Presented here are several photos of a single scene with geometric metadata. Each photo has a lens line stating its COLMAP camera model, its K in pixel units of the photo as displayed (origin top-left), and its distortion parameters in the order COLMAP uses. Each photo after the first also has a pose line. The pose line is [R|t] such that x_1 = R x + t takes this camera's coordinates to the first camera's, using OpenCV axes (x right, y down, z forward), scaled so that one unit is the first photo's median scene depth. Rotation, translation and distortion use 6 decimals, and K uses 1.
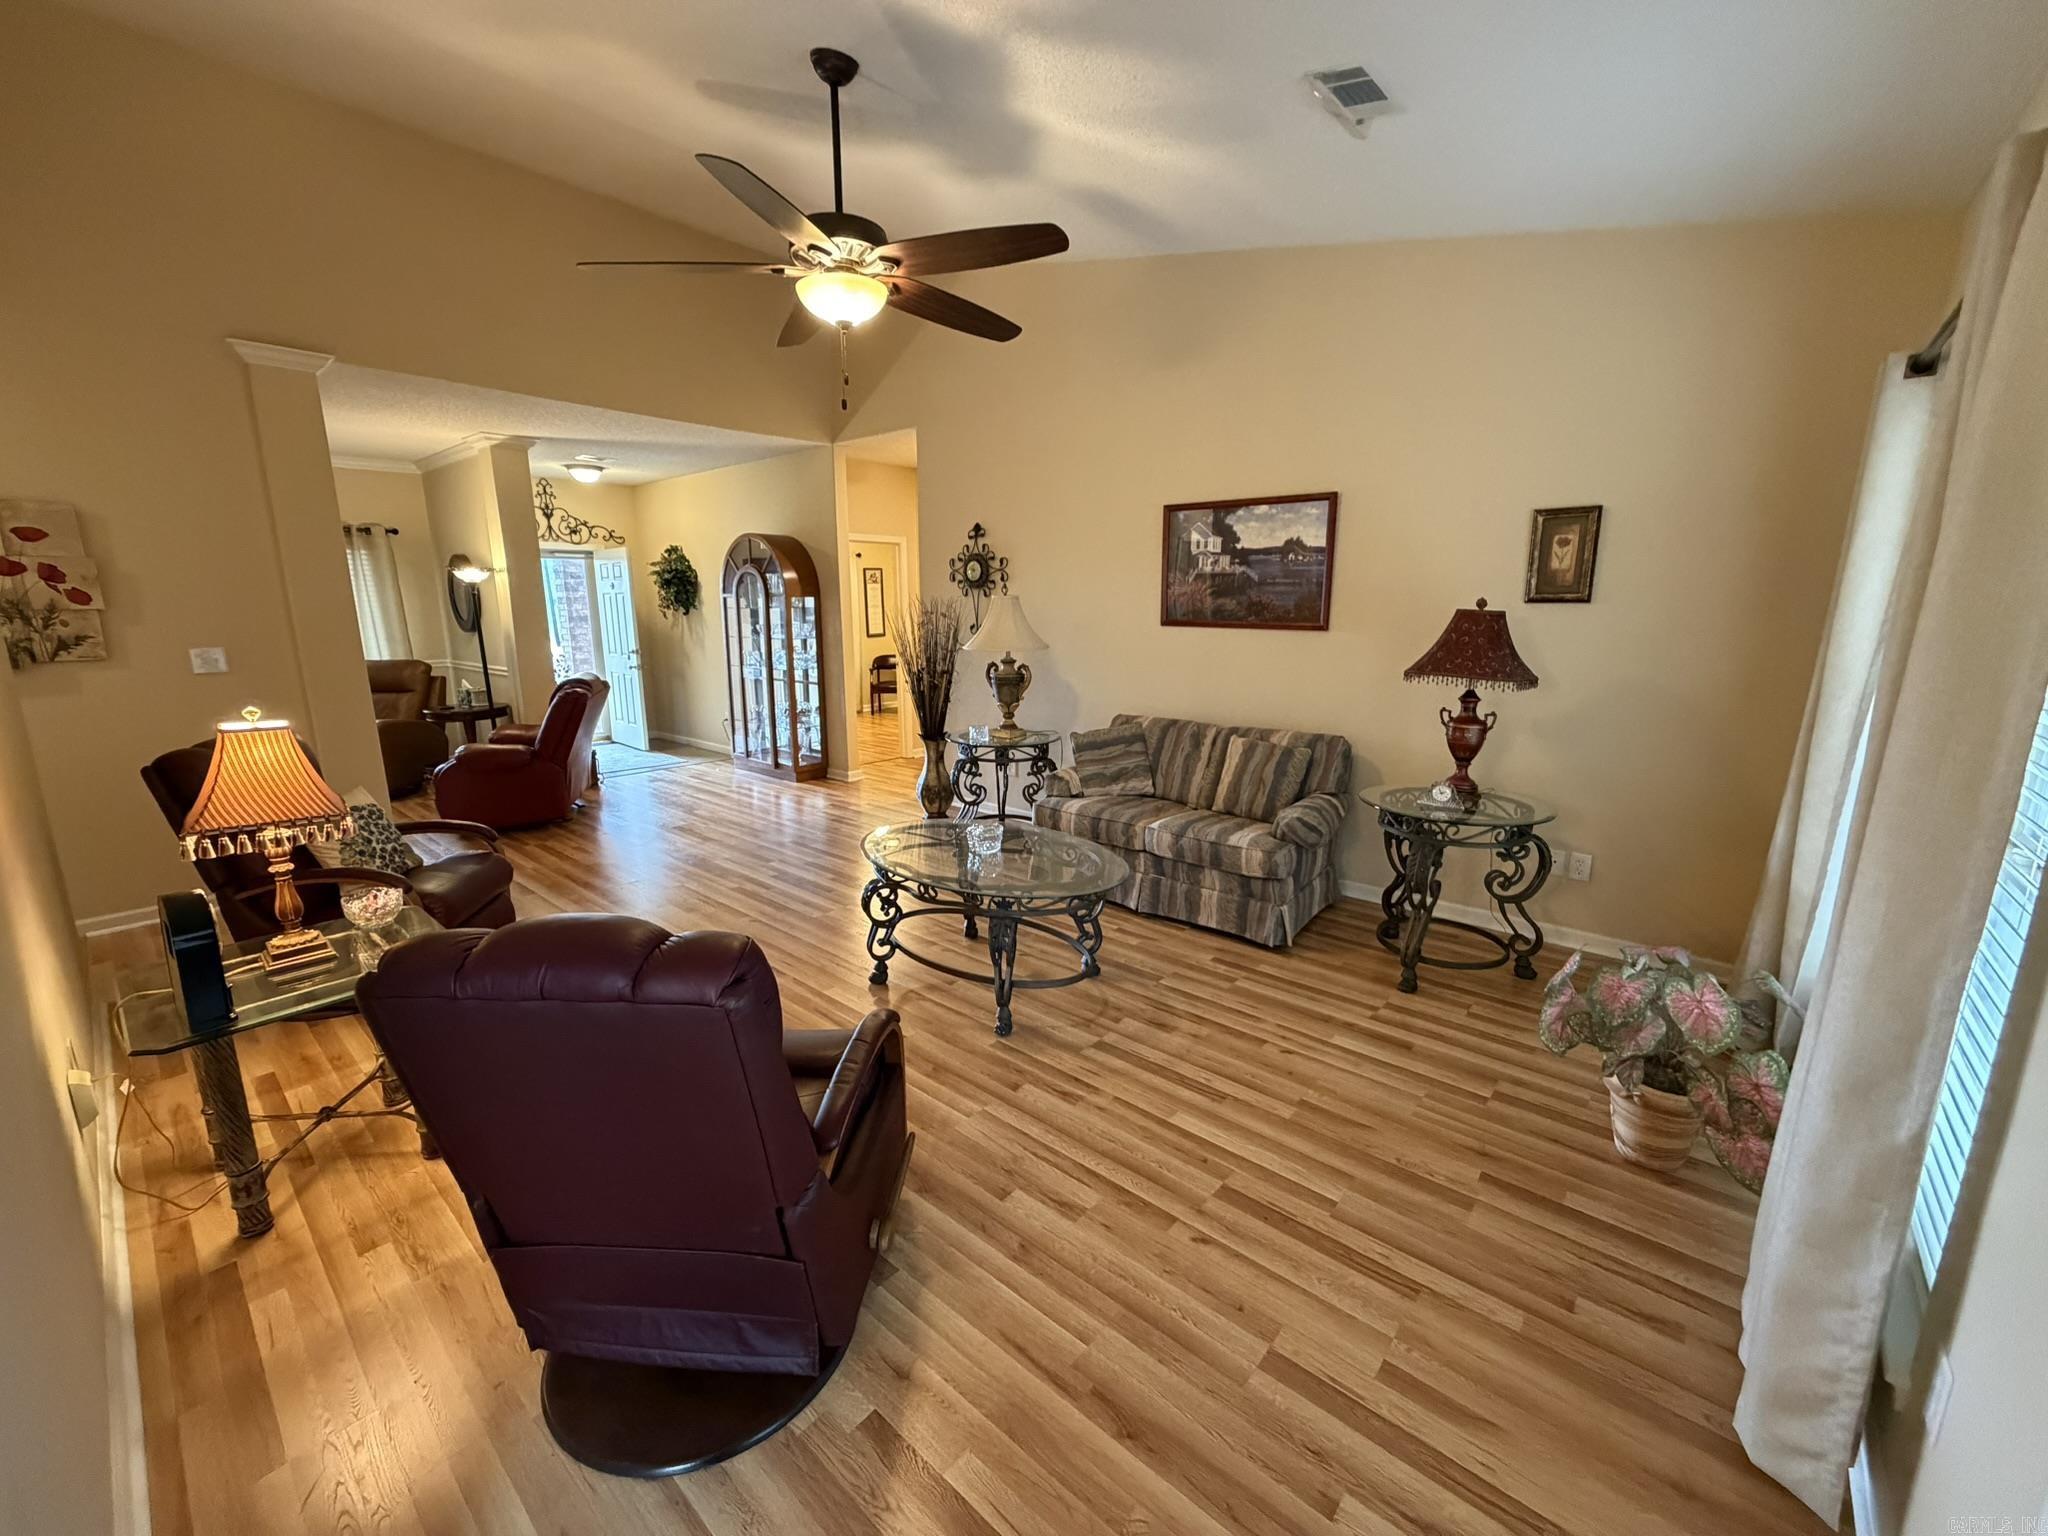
lens RADIAL K [[818.5, 0, 1024.8], [0, 818.5, 773.0], [0, 0, 1]] dist [-0.001994, 0.000542]
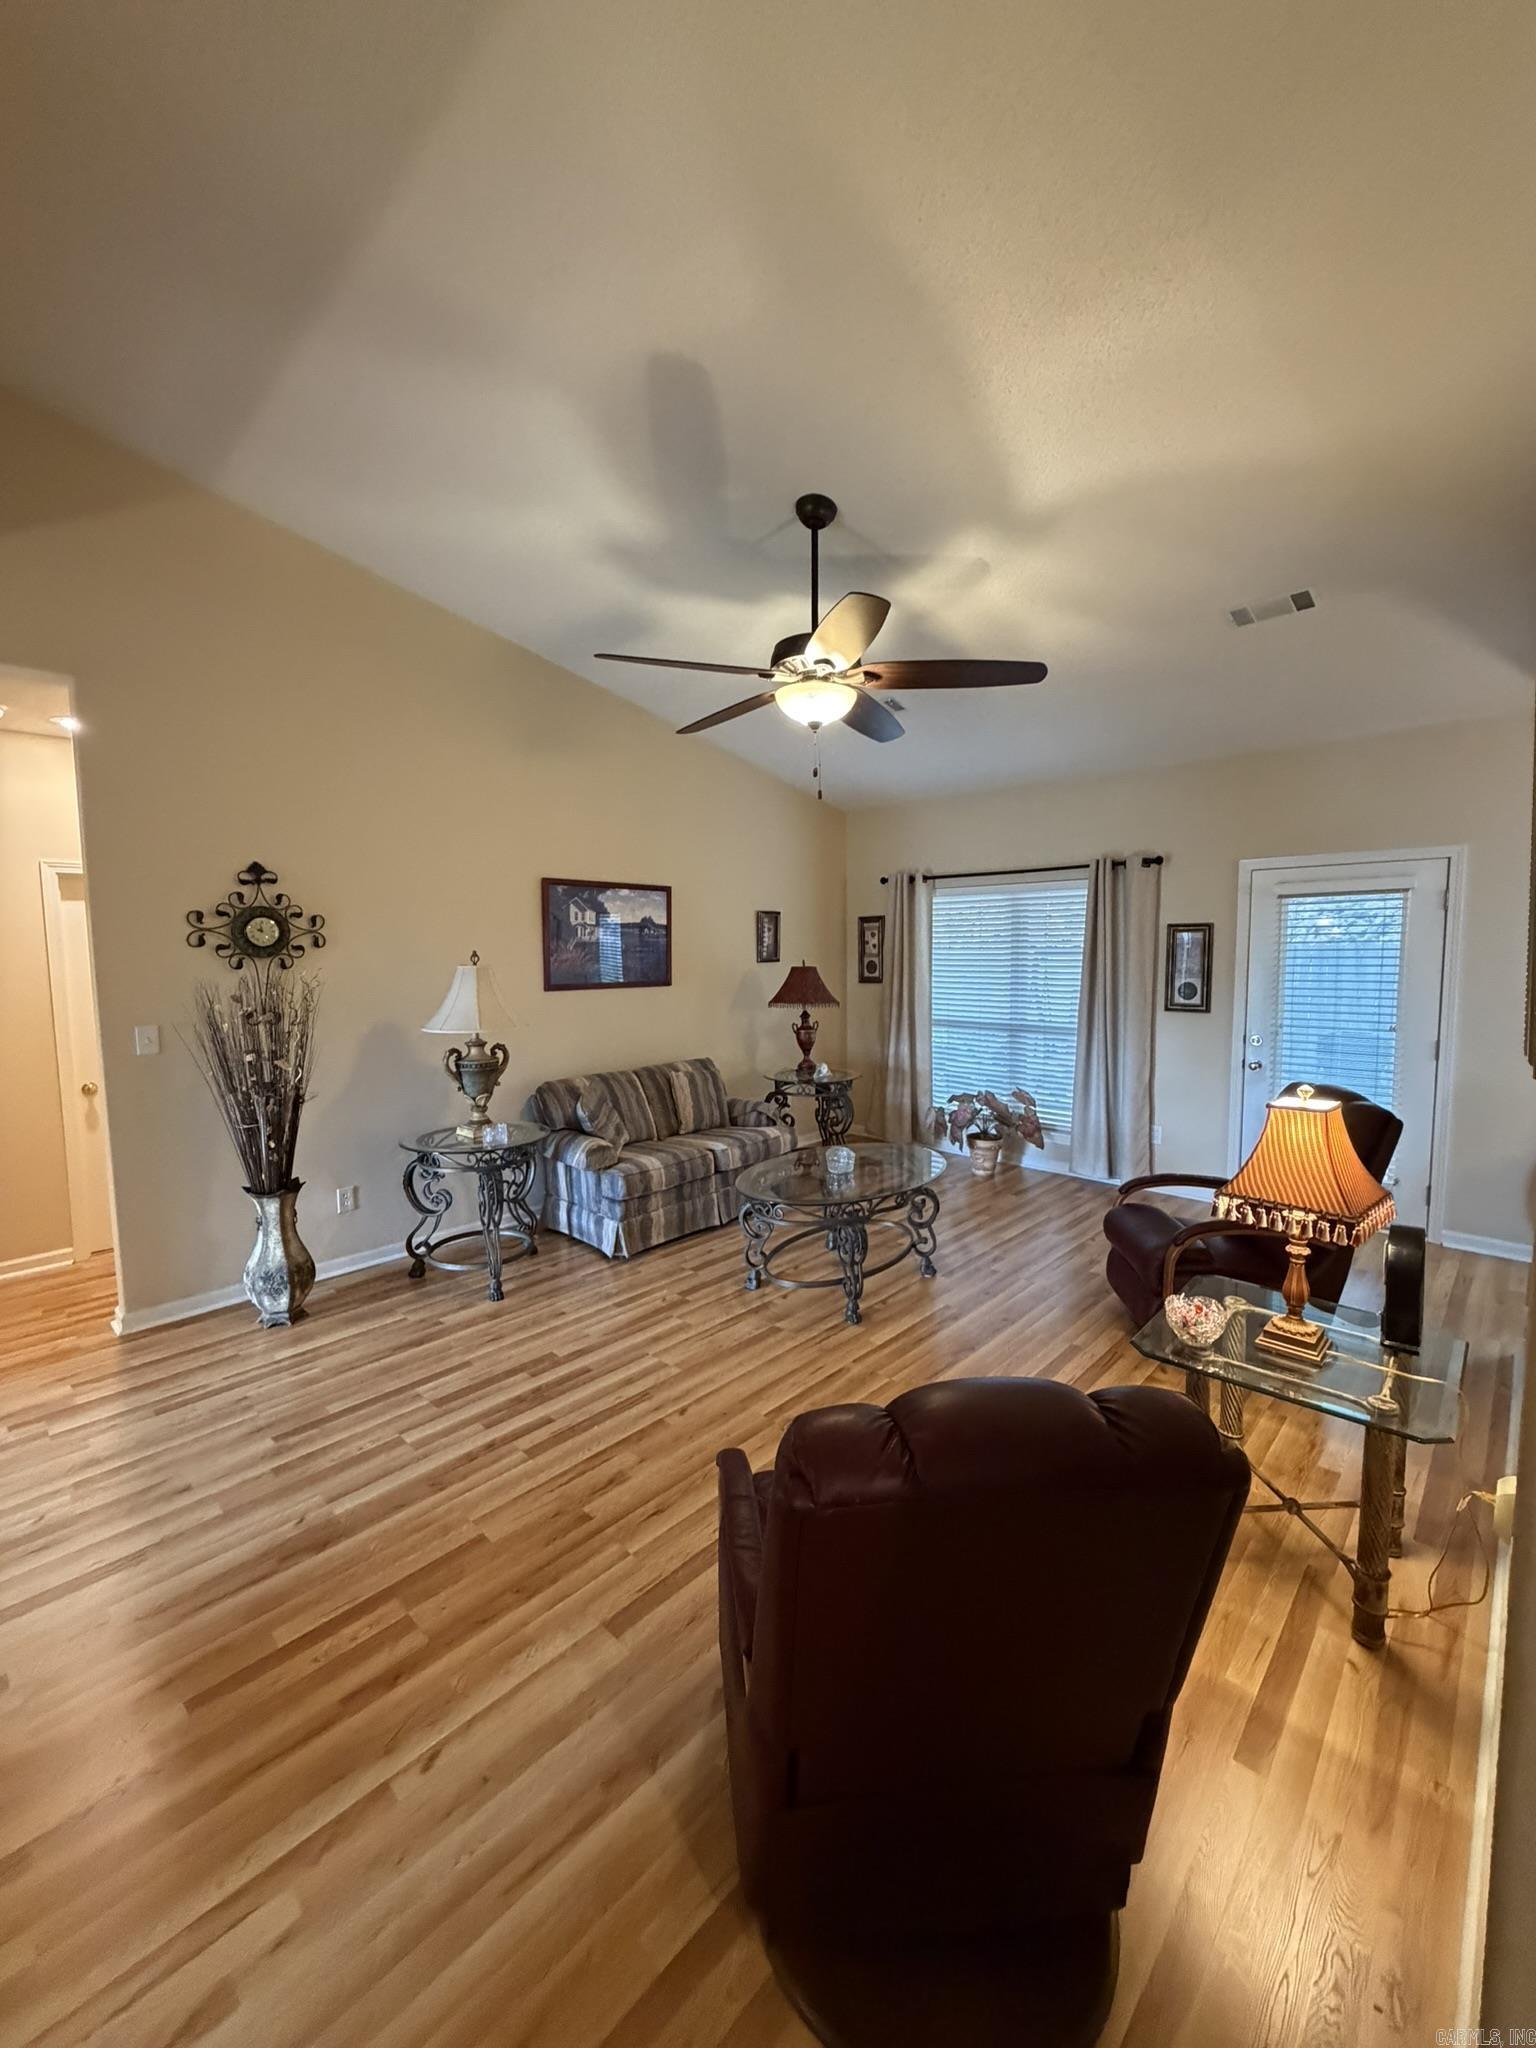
lens RADIAL K [[818.5, 0, 770.9], [0, 818.5, 1016.8], [0, 0, 1]] dist [-0.001994, 0.000542]
pose [[0.041683, -0.082733, 0.995700, -0.948652], [0.218399, 0.973220, 0.071723, -0.179906], [-0.974969, 0.214471, 0.058635, 0.752604]]
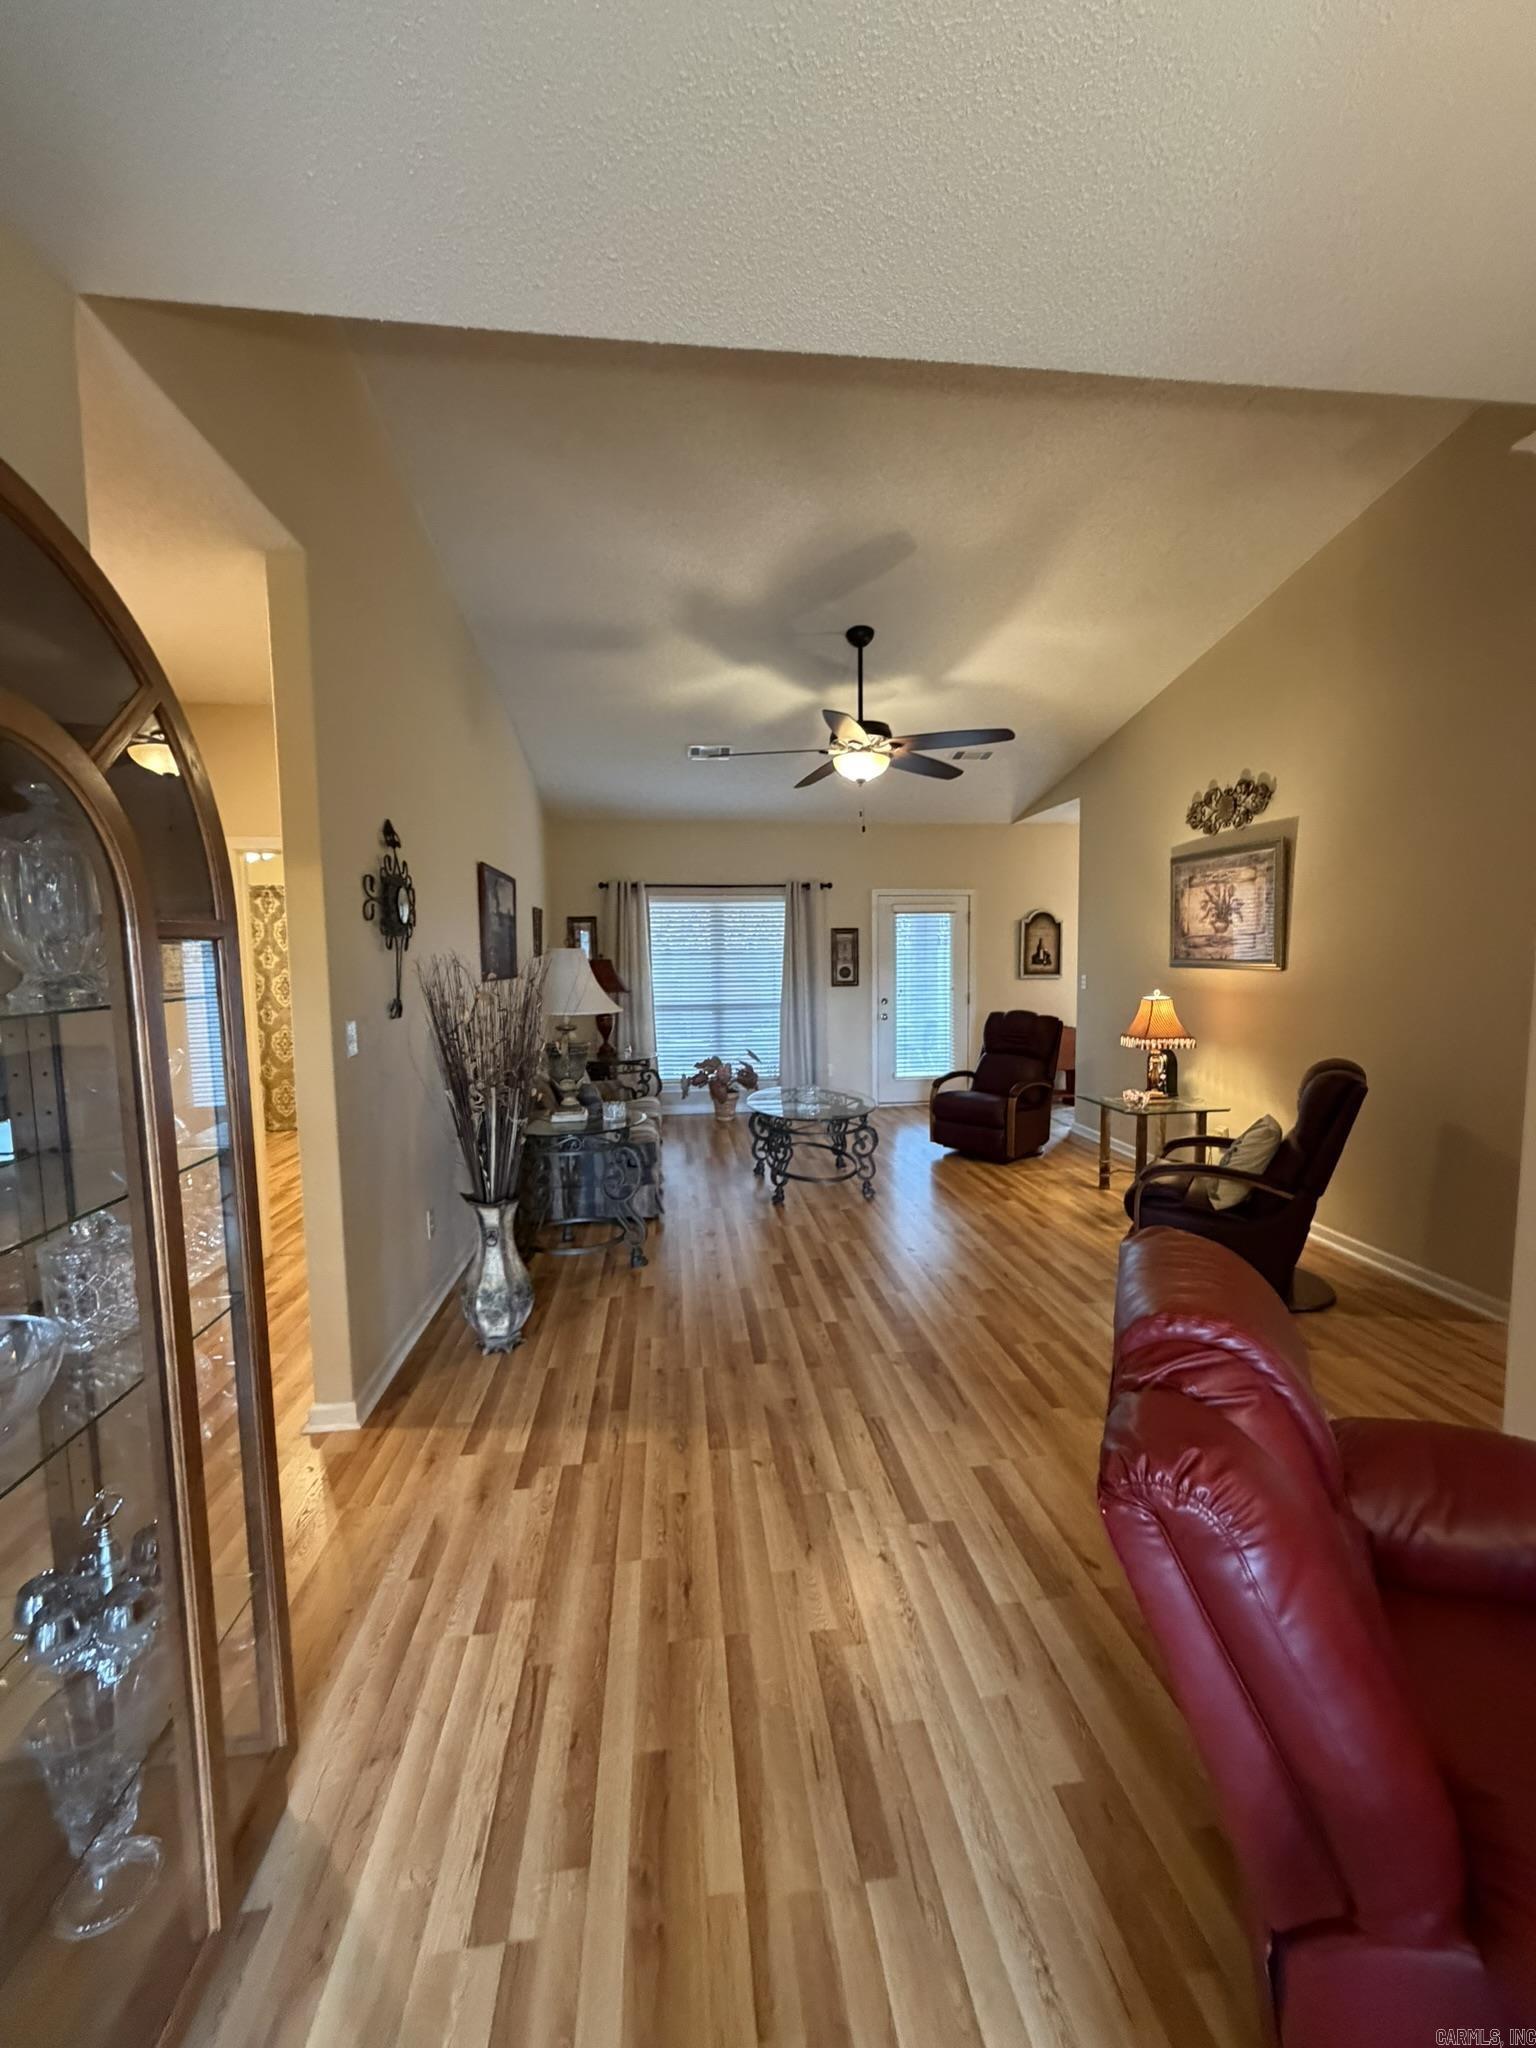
lens RADIAL K [[818.5, 0, 770.9], [0, 818.5, 1016.8], [0, 0, 1]] dist [-0.001994, 0.000542]
pose [[-0.746560, -0.040698, 0.664072, -0.821616], [0.152515, 0.961079, 0.230360, -0.349246], [-0.647601, 0.273259, -0.711296, 1.660074]]
